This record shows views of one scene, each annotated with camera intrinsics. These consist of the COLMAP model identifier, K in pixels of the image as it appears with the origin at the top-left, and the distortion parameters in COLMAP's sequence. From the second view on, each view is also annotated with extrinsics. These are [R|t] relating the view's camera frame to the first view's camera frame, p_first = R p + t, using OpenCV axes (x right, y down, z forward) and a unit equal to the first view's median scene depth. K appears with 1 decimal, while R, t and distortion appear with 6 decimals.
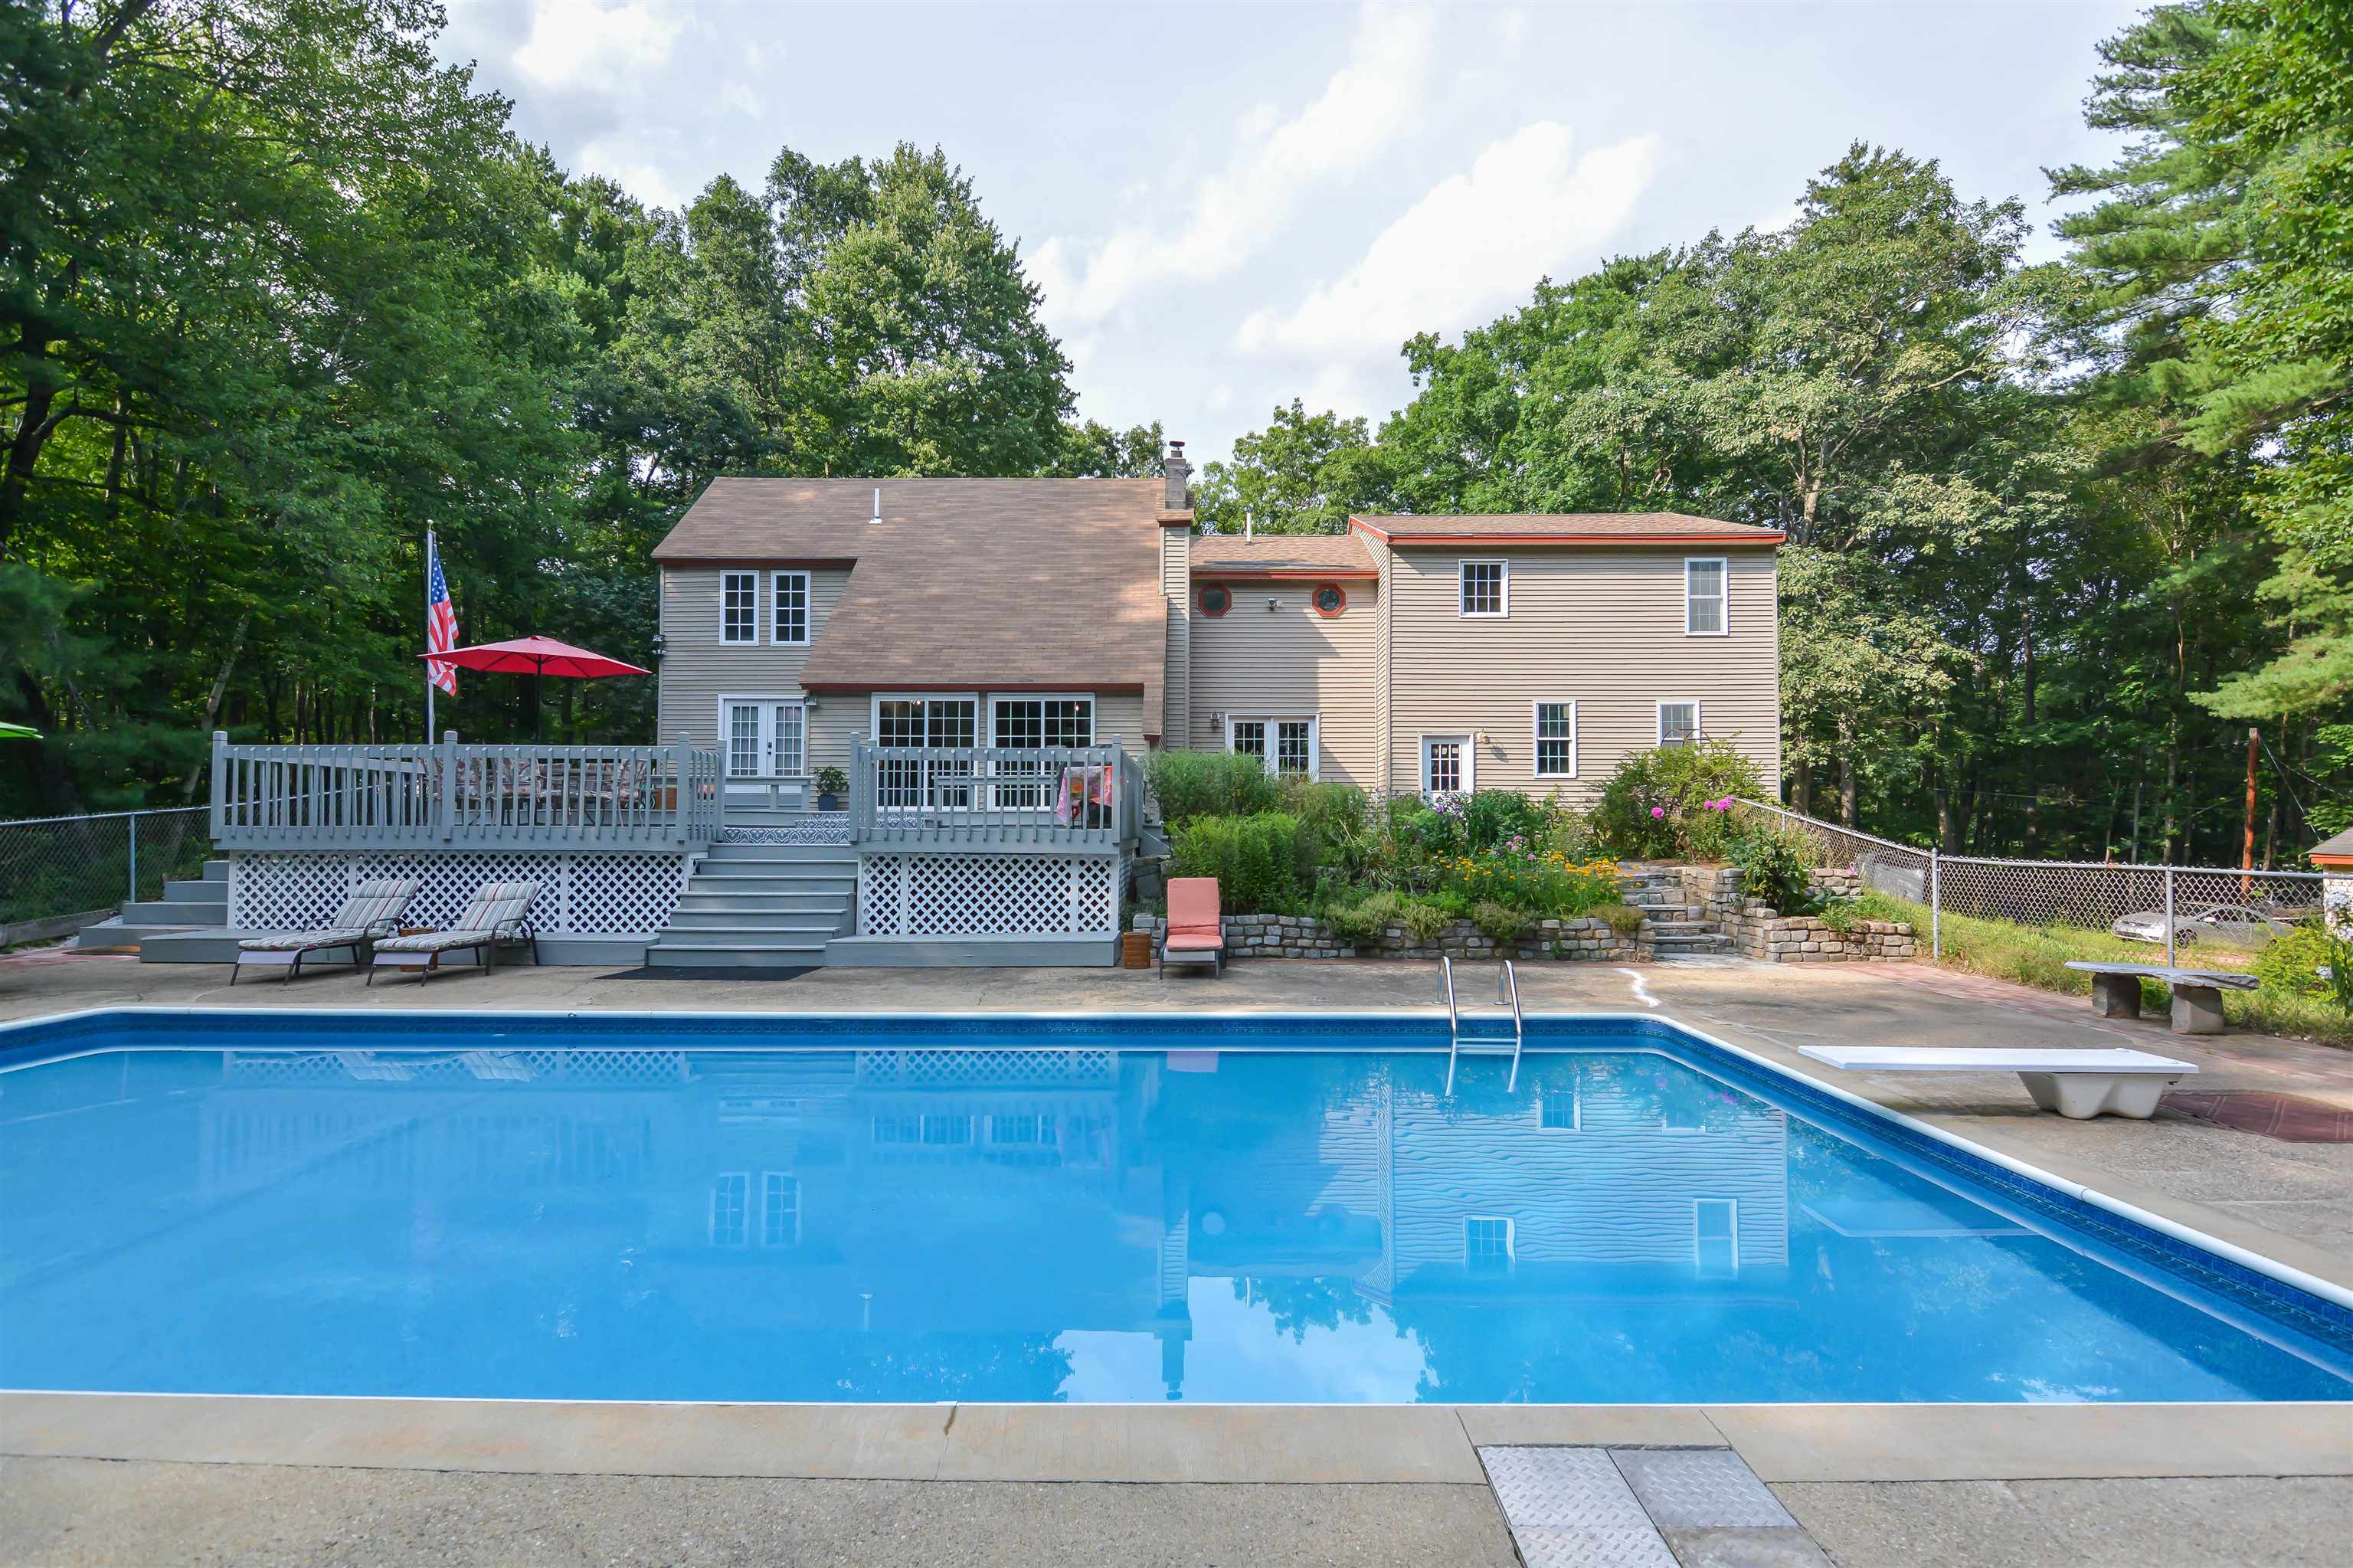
lens RADIAL K [[1141.2, 0, 1189.6], [0, 1141.2, 793.4], [0, 0, 1]] dist [0.006361, -0.008392]
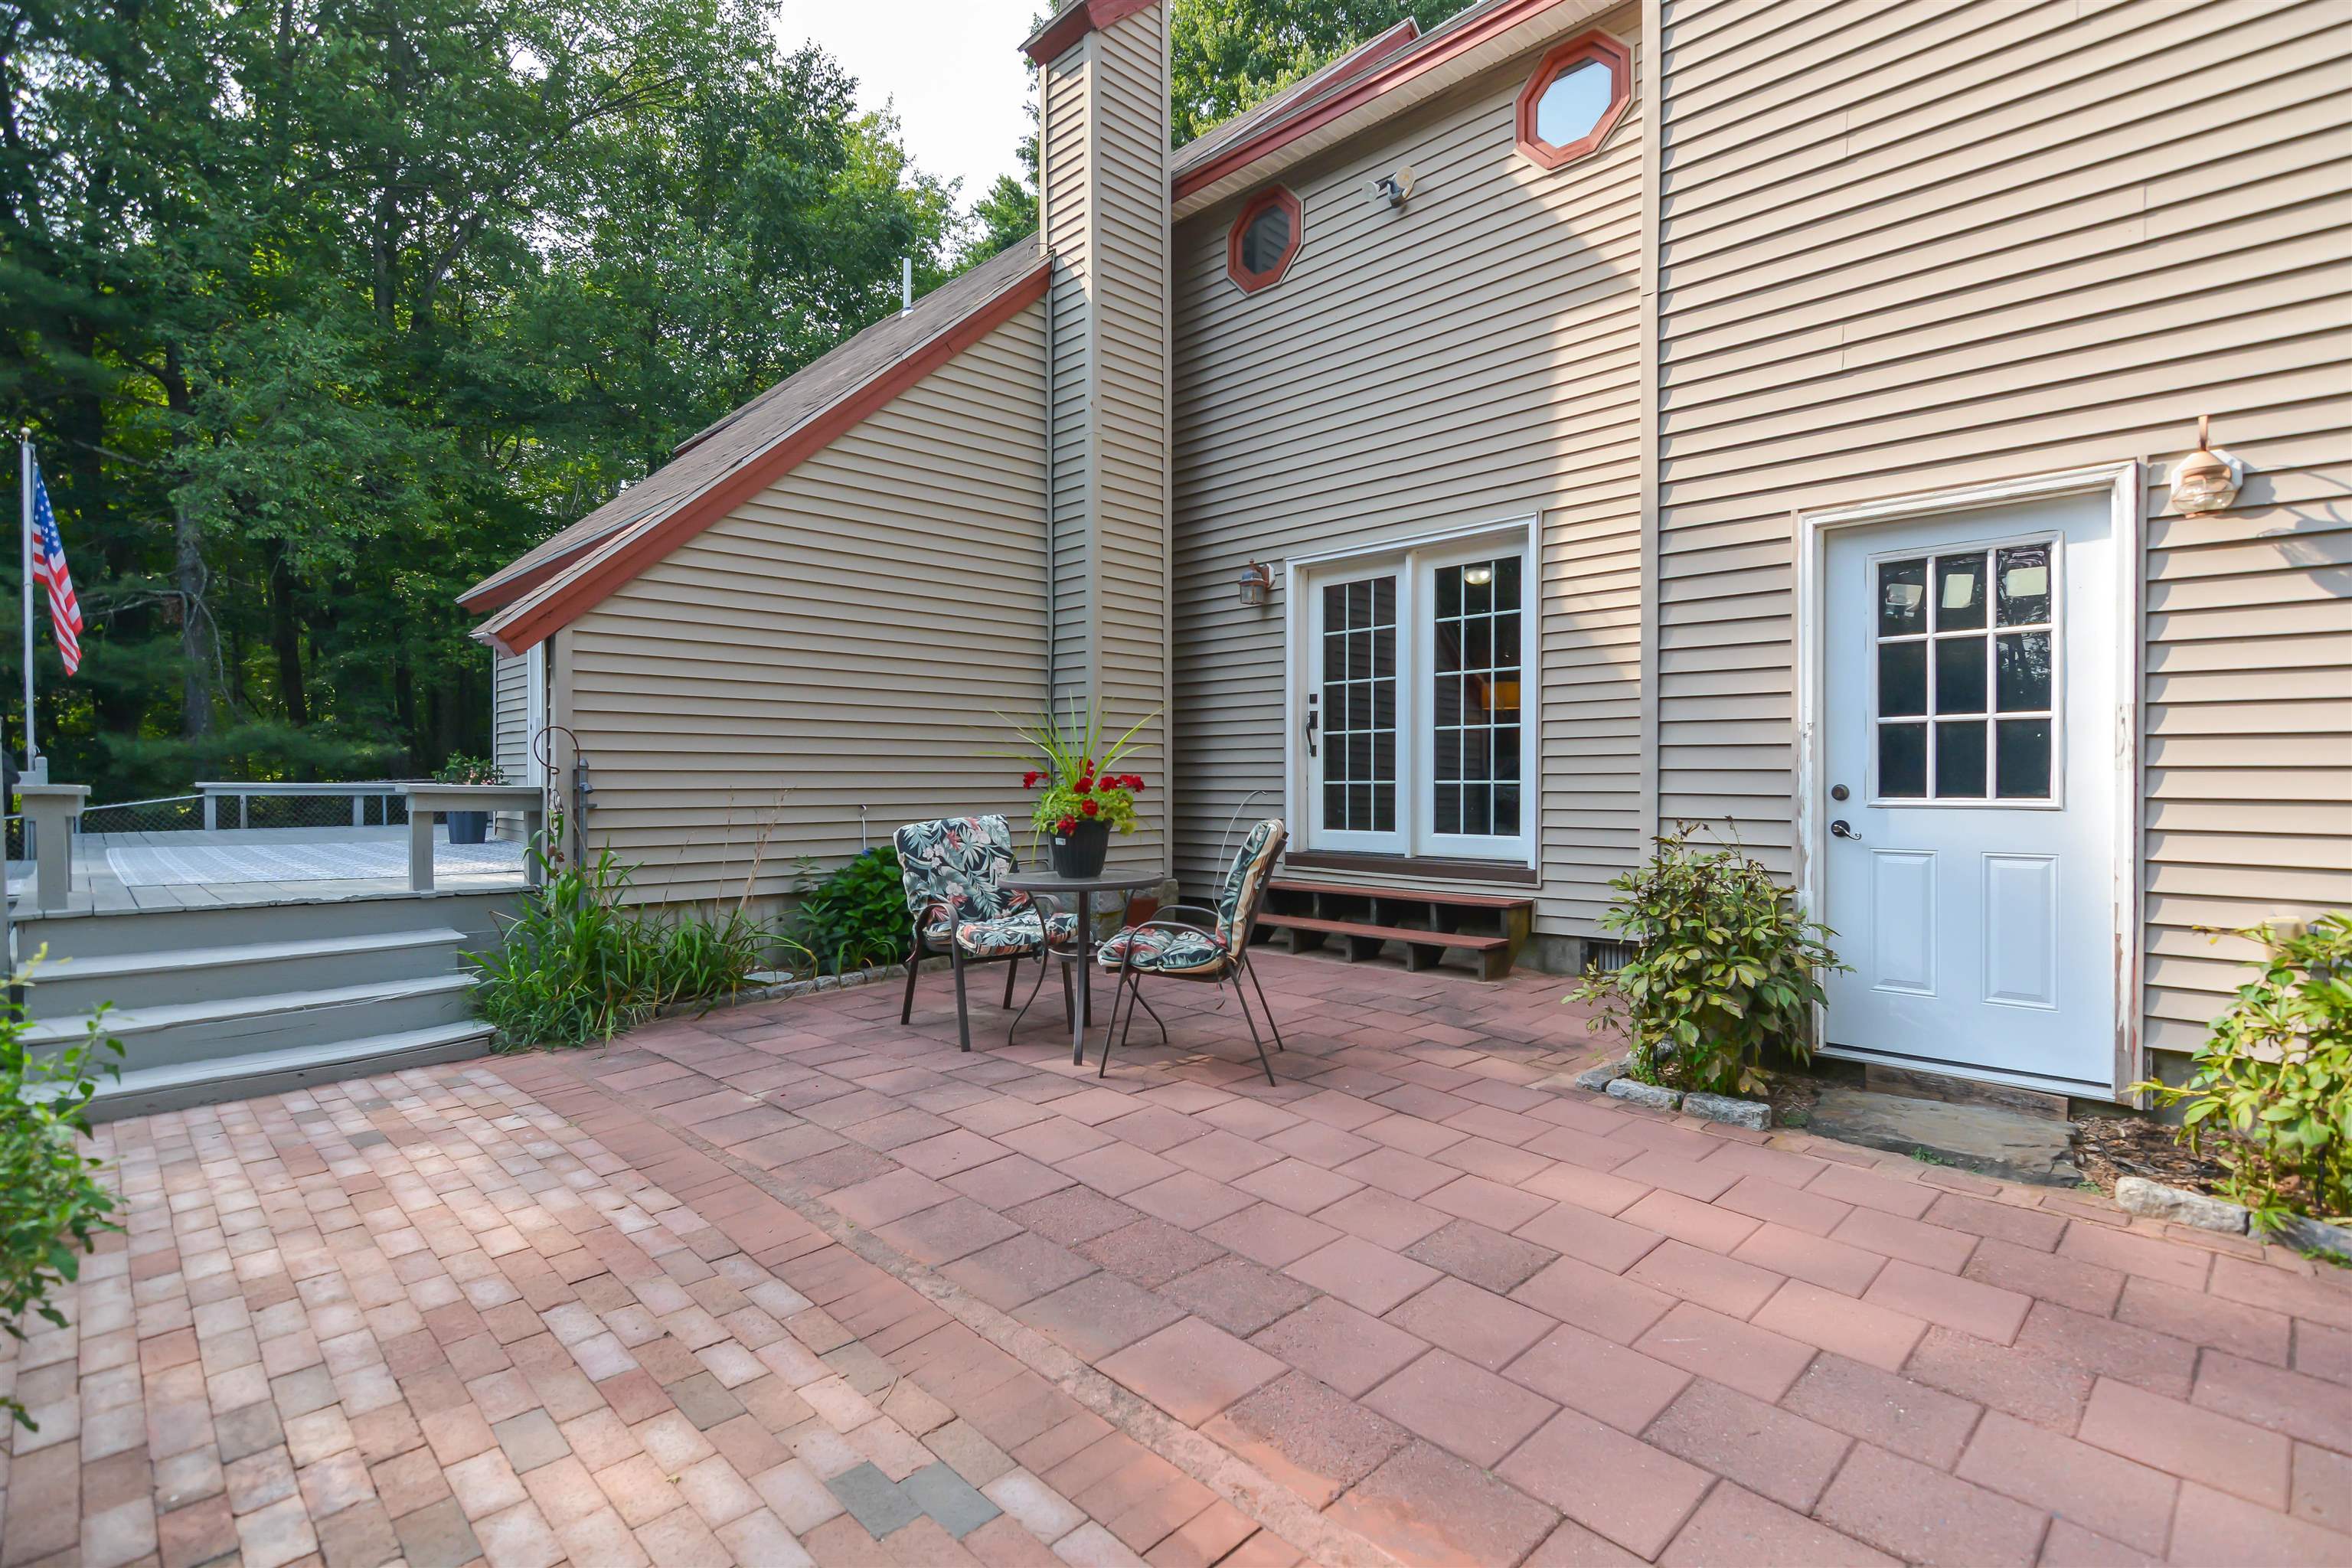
lens RADIAL K [[1140.7, 0, 1180.8], [0, 1140.7, 781.1], [0, 0, 1]] dist [0.006361, -0.008392]
pose [[0.701756, -0.001501, -0.712416, 0.259665], [0.021844, 0.999573, 0.019411, -0.011494], [0.712082, -0.029184, 0.701489, 0.749430]]
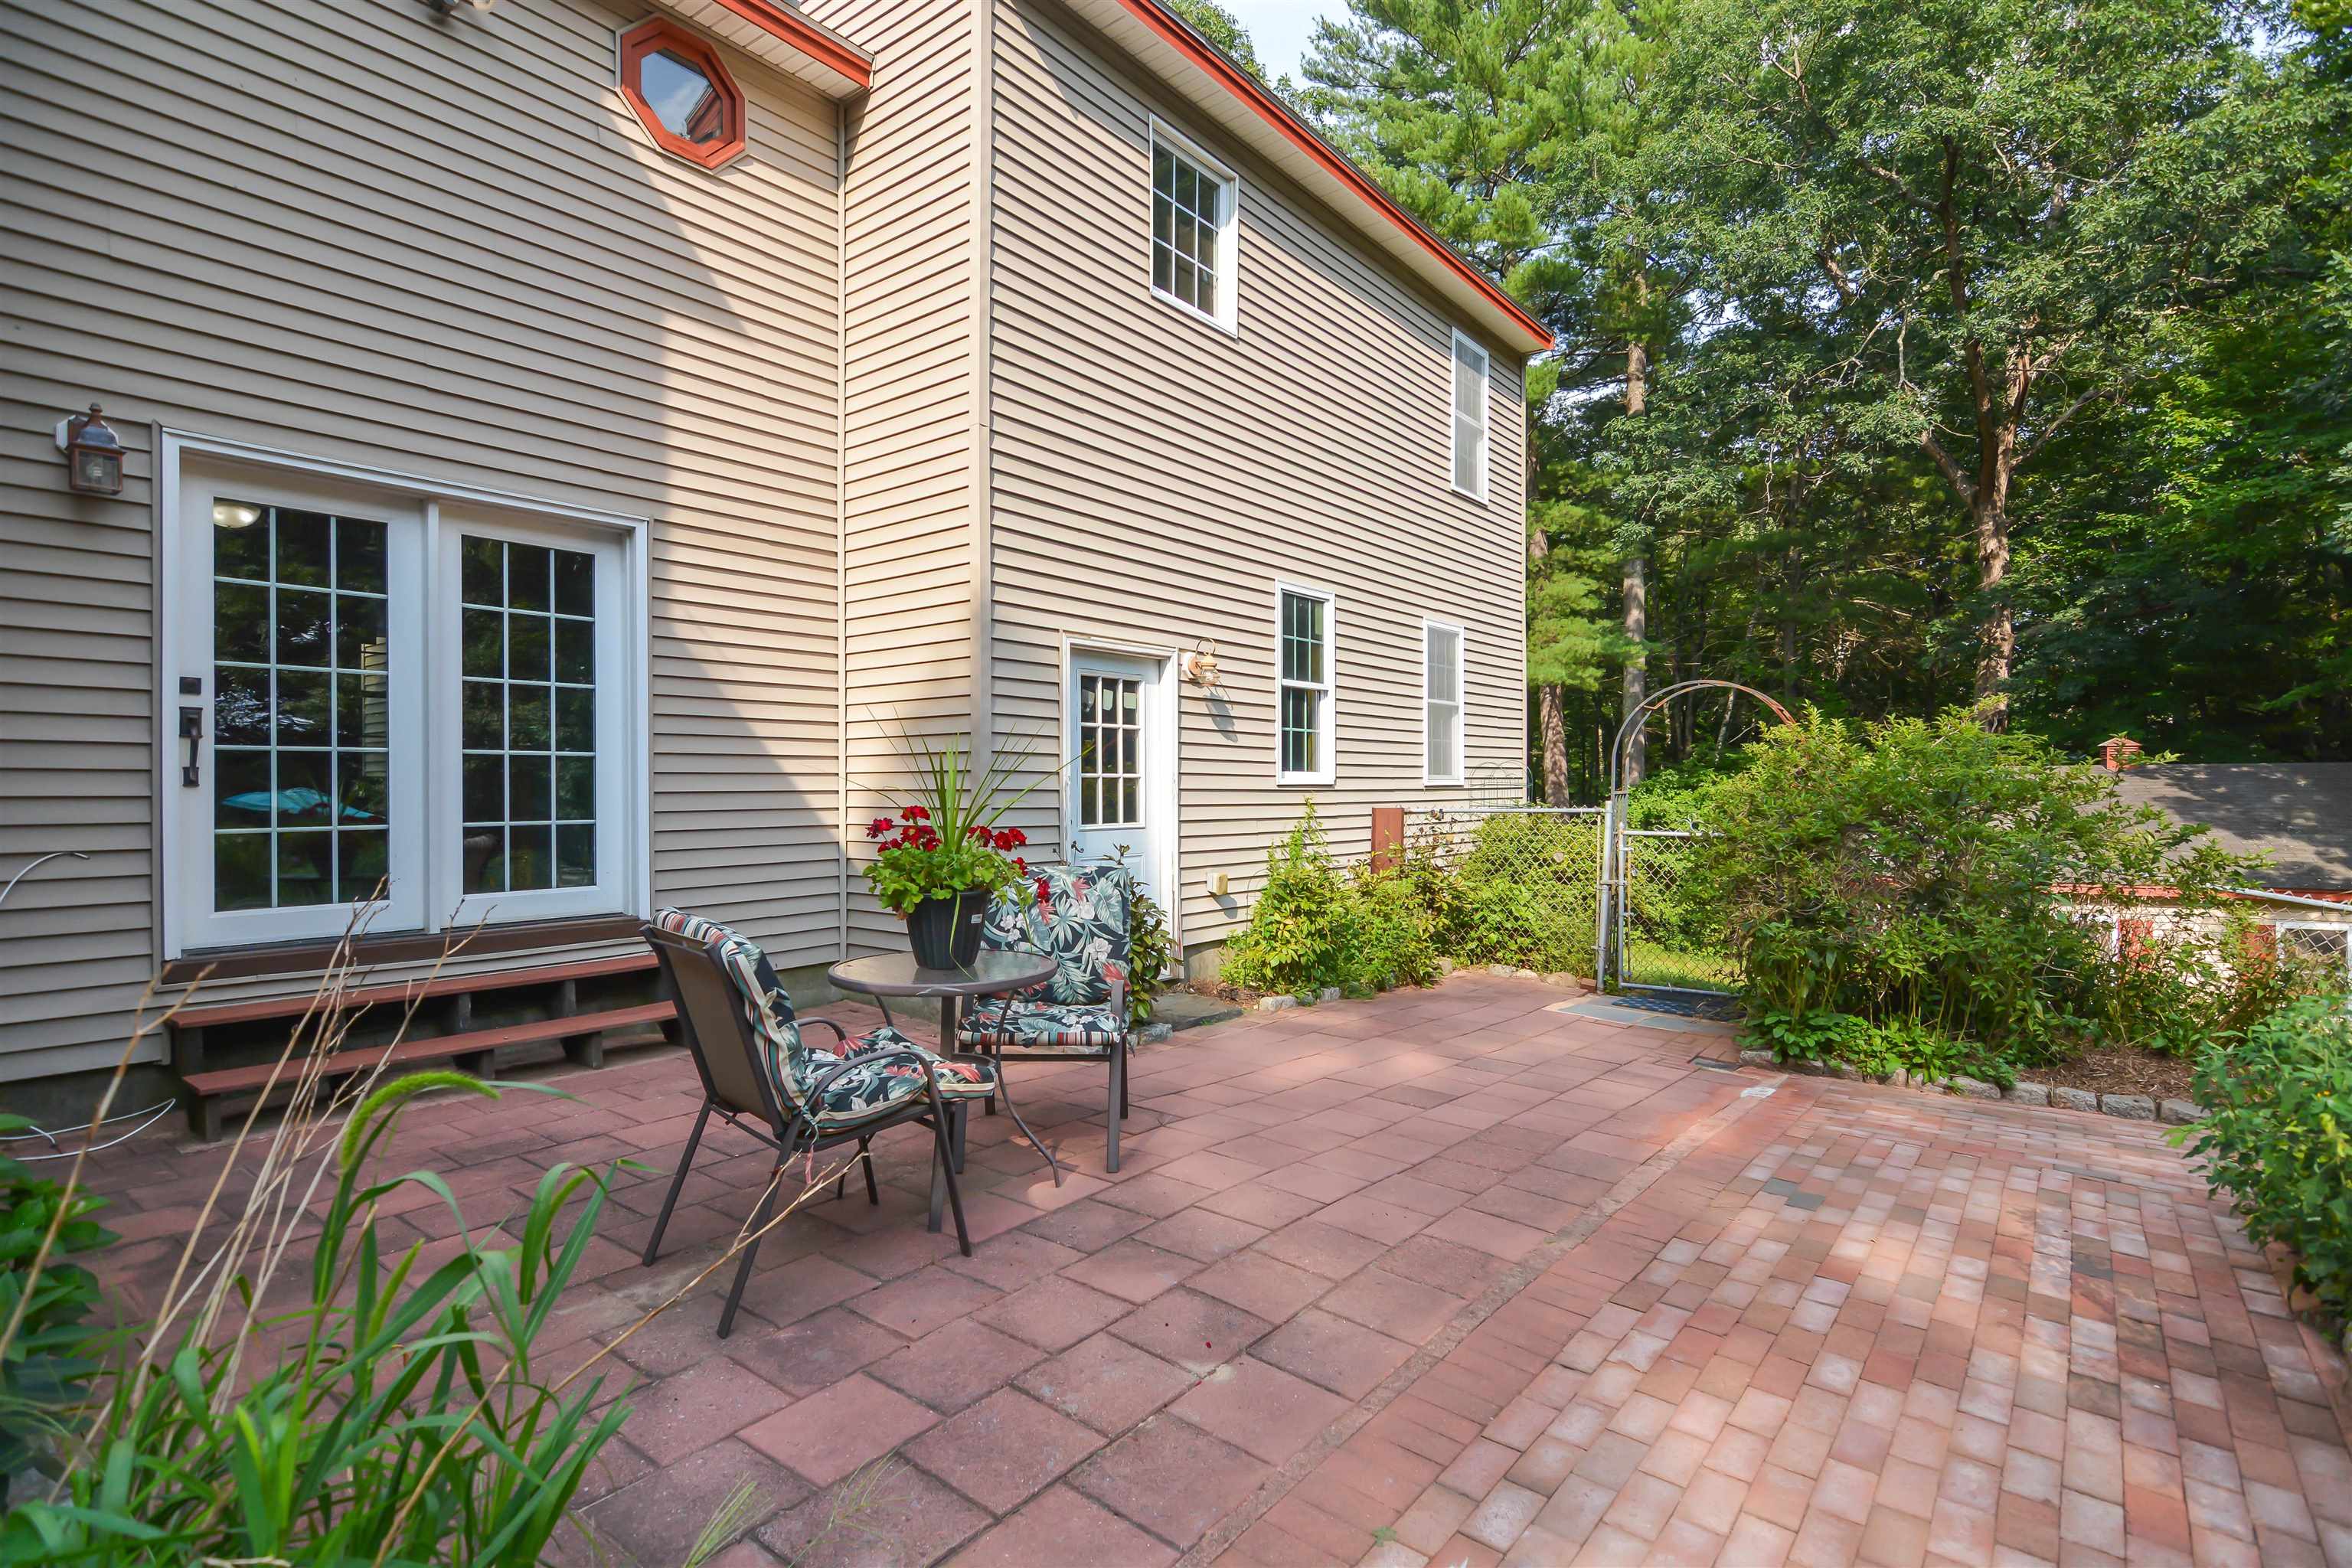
lens RADIAL K [[1140.7, 0, 1188.1], [0, 1140.7, 780.1], [0, 0, 1]] dist [0.006361, -0.008392]
pose [[0.613083, 0.001931, 0.790016, -0.014335], [-0.018602, 0.999755, 0.011992, -0.018255], [-0.789800, -0.022047, 0.612968, 0.762465]]
